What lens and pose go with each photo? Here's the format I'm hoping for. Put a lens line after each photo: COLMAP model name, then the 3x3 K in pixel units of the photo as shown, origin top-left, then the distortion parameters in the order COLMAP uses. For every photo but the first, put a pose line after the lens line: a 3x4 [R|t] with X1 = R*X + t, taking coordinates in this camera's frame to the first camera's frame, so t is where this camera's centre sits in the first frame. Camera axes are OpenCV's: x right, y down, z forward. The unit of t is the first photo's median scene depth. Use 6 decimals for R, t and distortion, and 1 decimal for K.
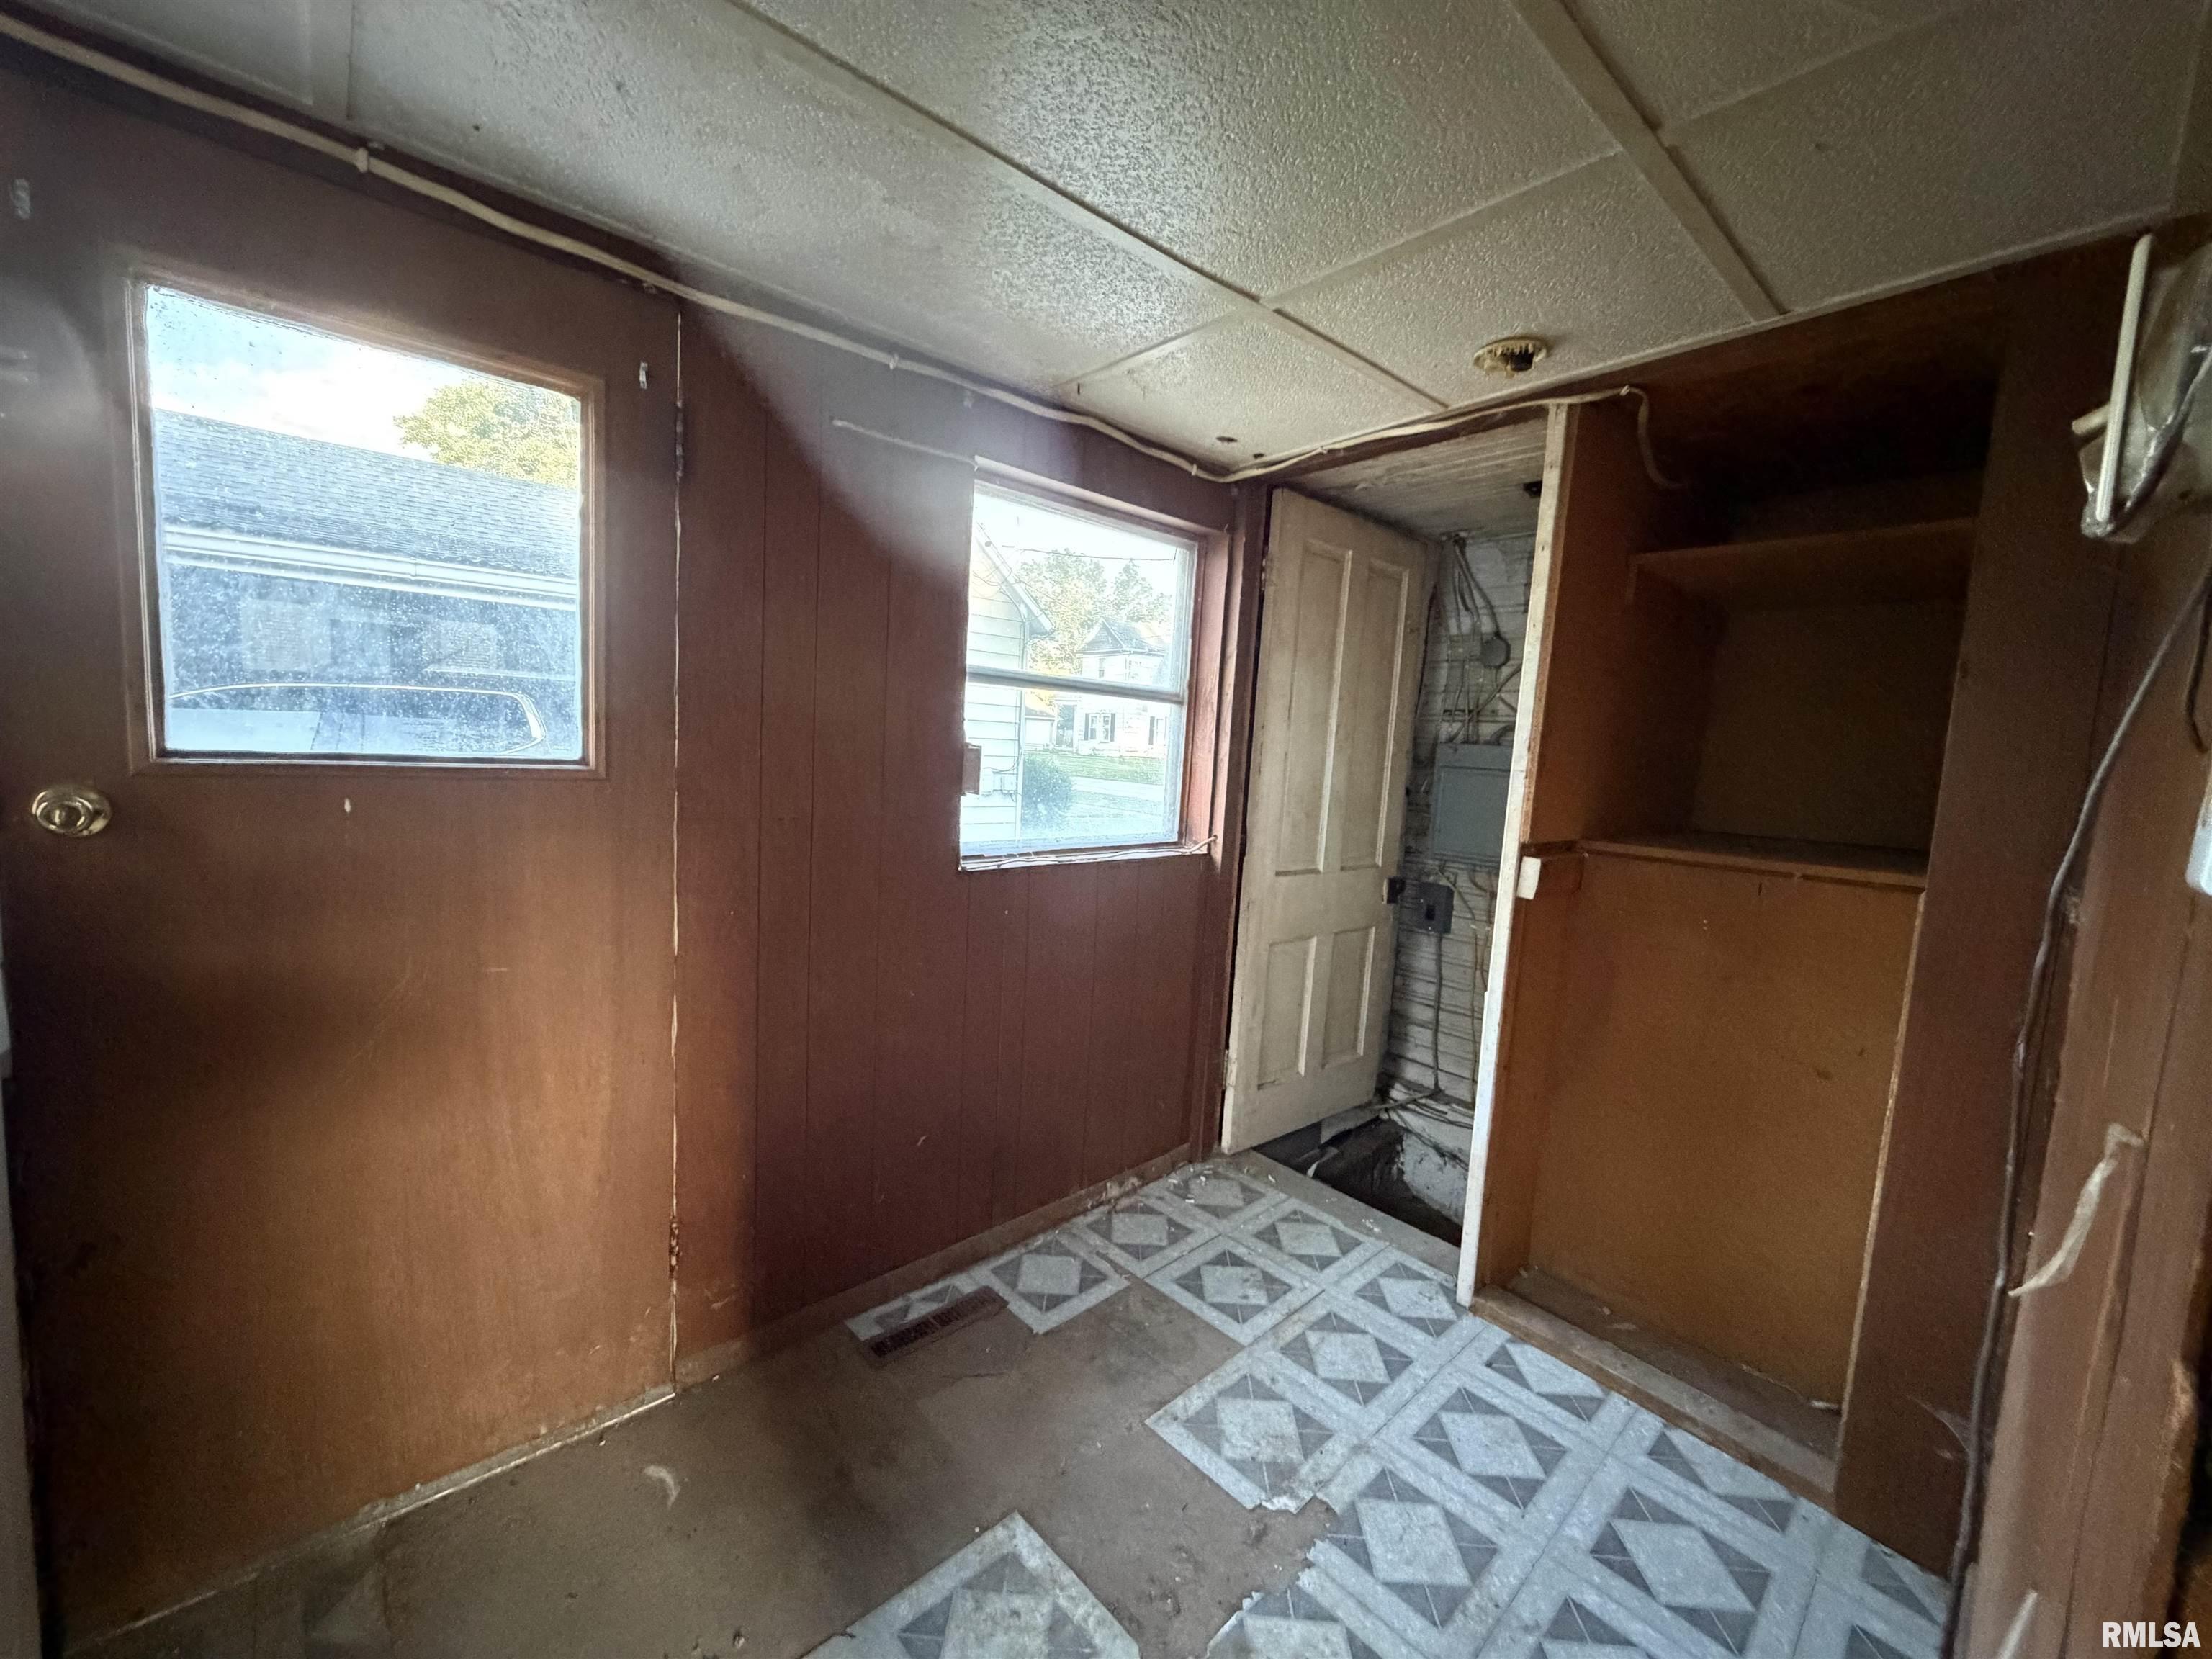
lens RADIAL K [[882.8, 0, 1098.9], [0, 882.8, 828.5], [0, 0, 1]] dist [0.000351, 0.000461]
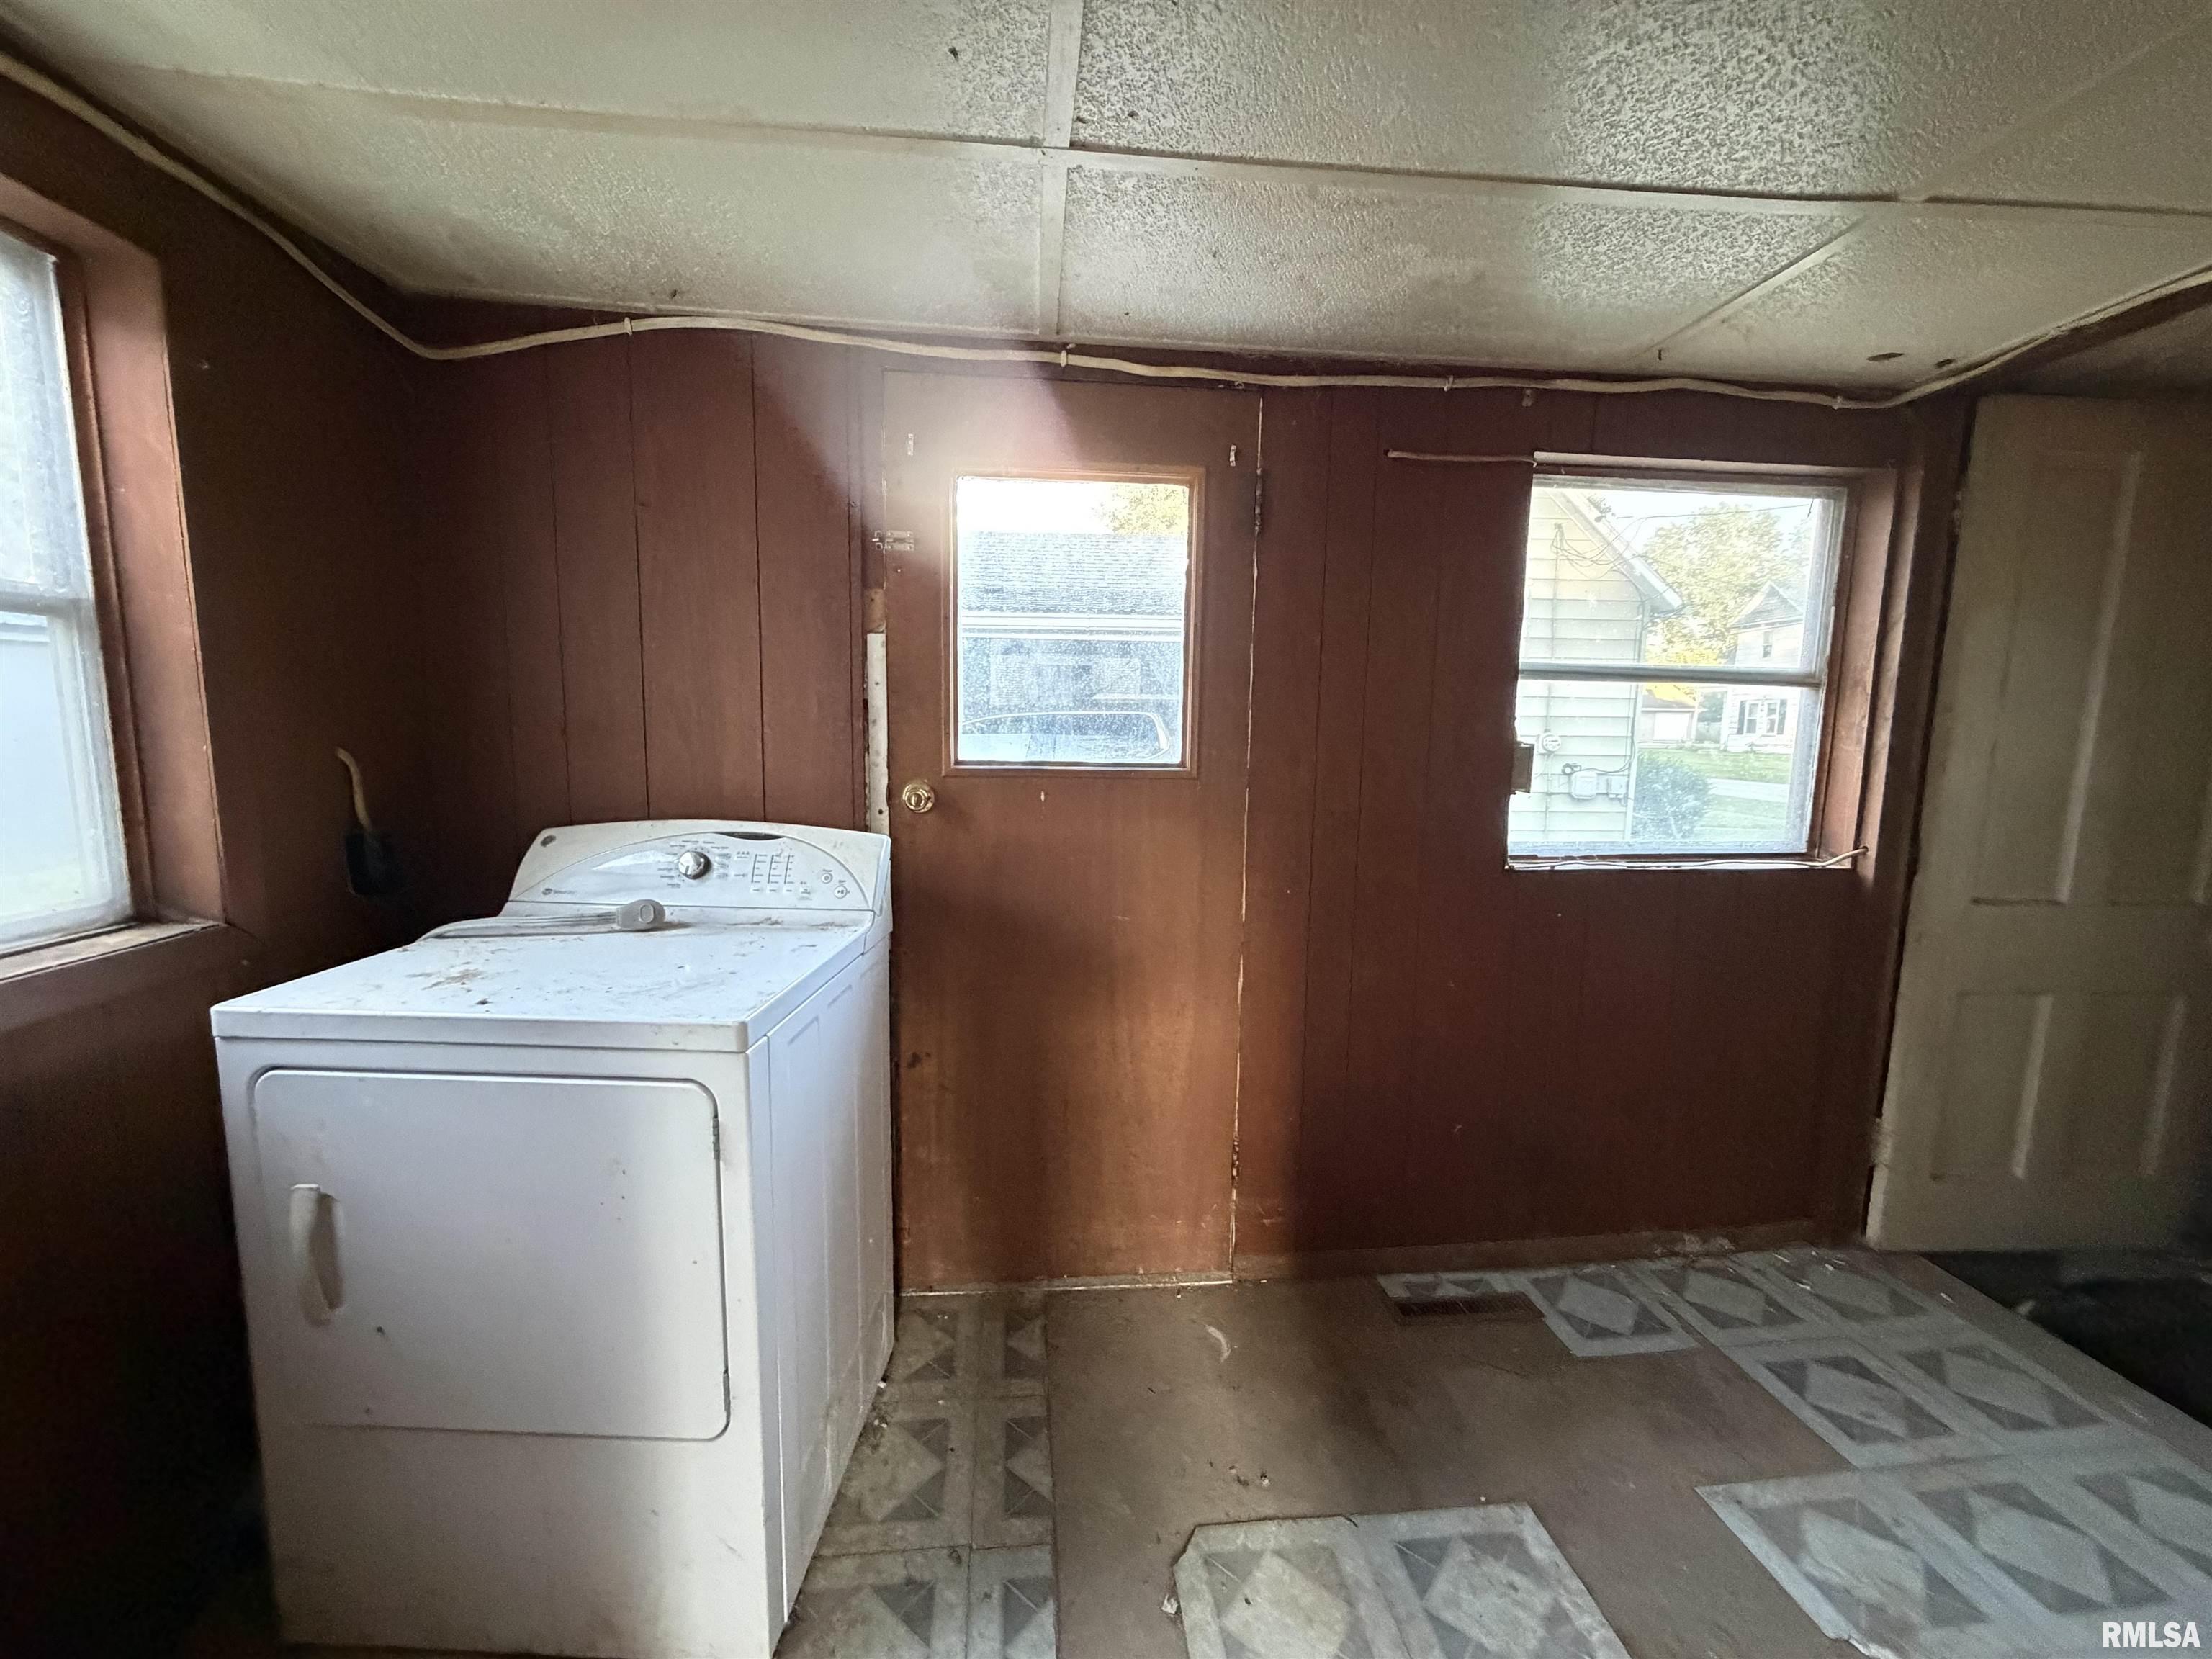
lens RADIAL K [[882.8, 0, 1098.9], [0, 882.8, 828.5], [0, 0, 1]] dist [0.000351, 0.000461]
pose [[0.799753, 0.028954, -0.599631, 0.068274], [-0.031642, 0.999481, 0.006059, 0.009803], [0.599495, 0.014128, 0.800254, -0.076099]]
